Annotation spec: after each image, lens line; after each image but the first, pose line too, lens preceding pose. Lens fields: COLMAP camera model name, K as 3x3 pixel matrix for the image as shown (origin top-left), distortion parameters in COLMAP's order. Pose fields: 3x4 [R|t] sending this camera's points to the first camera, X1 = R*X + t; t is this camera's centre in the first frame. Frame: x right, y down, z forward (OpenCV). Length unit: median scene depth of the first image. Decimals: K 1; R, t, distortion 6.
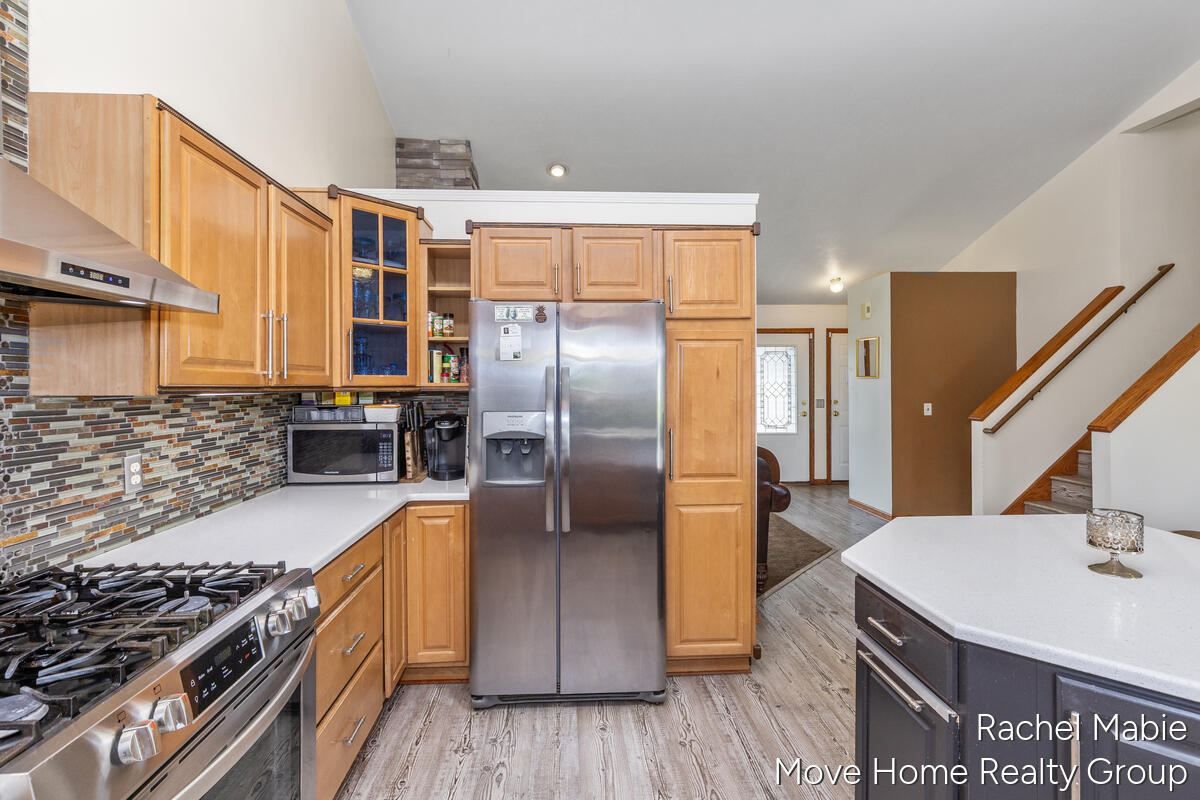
lens RADIAL K [[553.5, 0, 596.1], [0, 553.5, 387.9], [0, 0, 1]] dist [-0.001598, -0.000377]
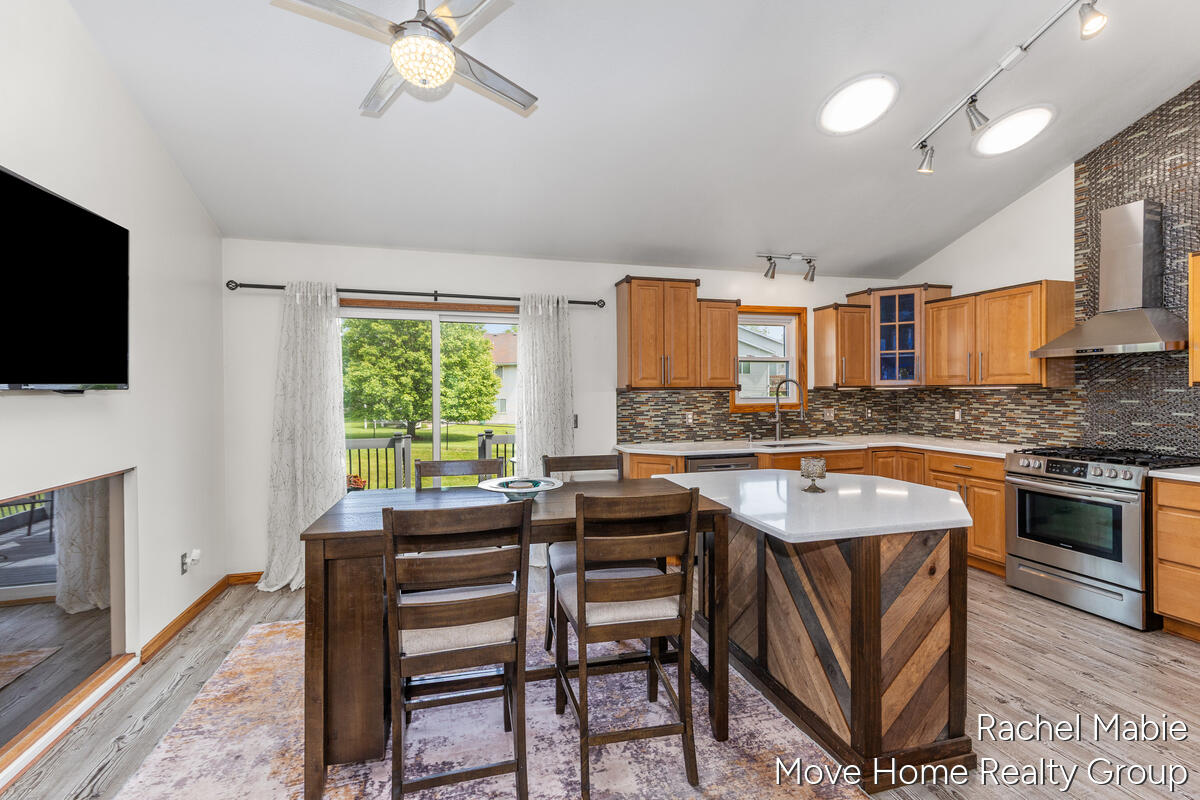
lens RADIAL K [[542.3, 0, 594.4], [0, 542.3, 395.7], [0, 0, 1]] dist [-0.000276, -0.000993]
pose [[-0.975182, 0.015765, -0.220843, 1.132749], [0.012134, 0.999768, 0.017789, -0.009446], [0.221072, 0.014668, -0.975147, 1.442690]]
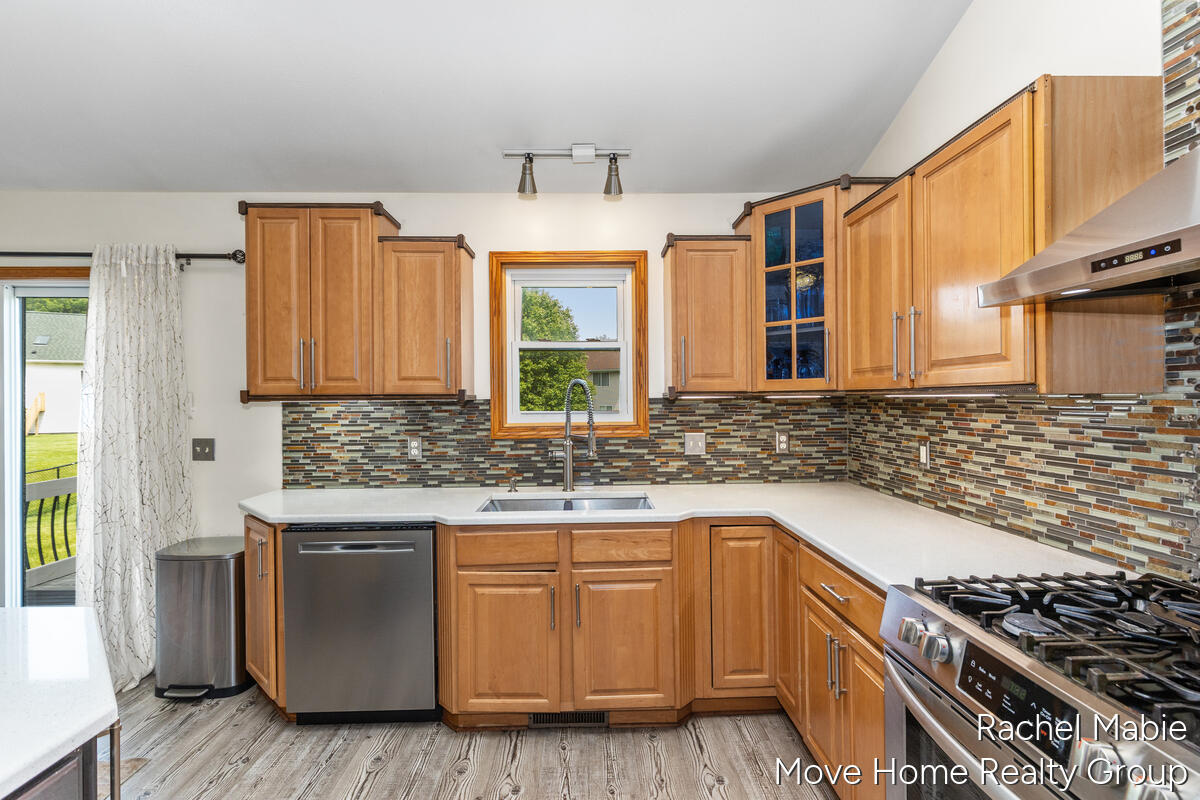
lens RADIAL K [[542.3, 0, 596.6], [0, 542.3, 400.2], [0, 0, 1]] dist [-0.000276, -0.000993]
pose [[-0.999306, 0.013836, 0.034579, -0.020746], [0.014187, 0.999850, 0.009912, 0.004342], [-0.034437, 0.010396, -0.999353, 0.771754]]
